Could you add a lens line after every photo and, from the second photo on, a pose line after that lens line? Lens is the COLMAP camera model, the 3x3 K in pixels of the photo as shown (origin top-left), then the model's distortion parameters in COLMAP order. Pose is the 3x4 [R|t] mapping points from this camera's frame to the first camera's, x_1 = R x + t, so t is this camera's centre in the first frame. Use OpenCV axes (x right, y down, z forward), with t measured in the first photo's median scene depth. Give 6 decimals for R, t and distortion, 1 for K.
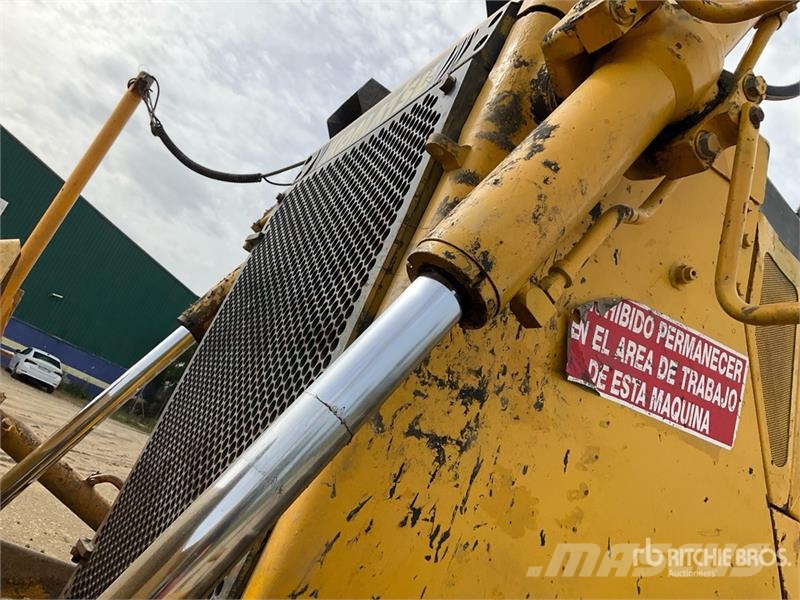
lens RADIAL K [[650.6, 0, 394.8], [0, 650.6, 303.3], [0, 0, 1]] dist [0.096789, -0.195220]
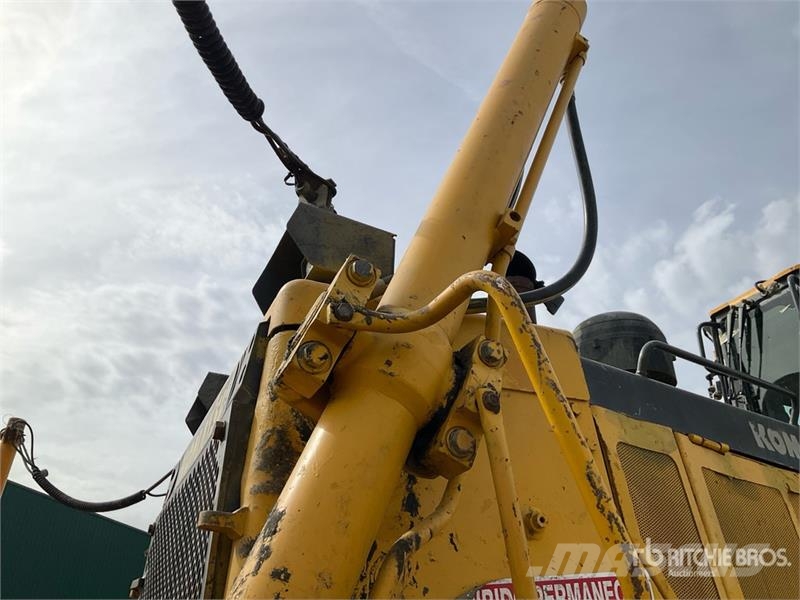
lens RADIAL K [[650.6, 0, 394.8], [0, 650.6, 303.3], [0, 0, 1]] dist [0.096789, -0.195220]
pose [[0.928700, -0.361651, 0.082013, 0.332130], [0.370801, 0.902719, -0.218186, -0.217756], [0.004873, 0.233040, 0.972455, 0.037862]]
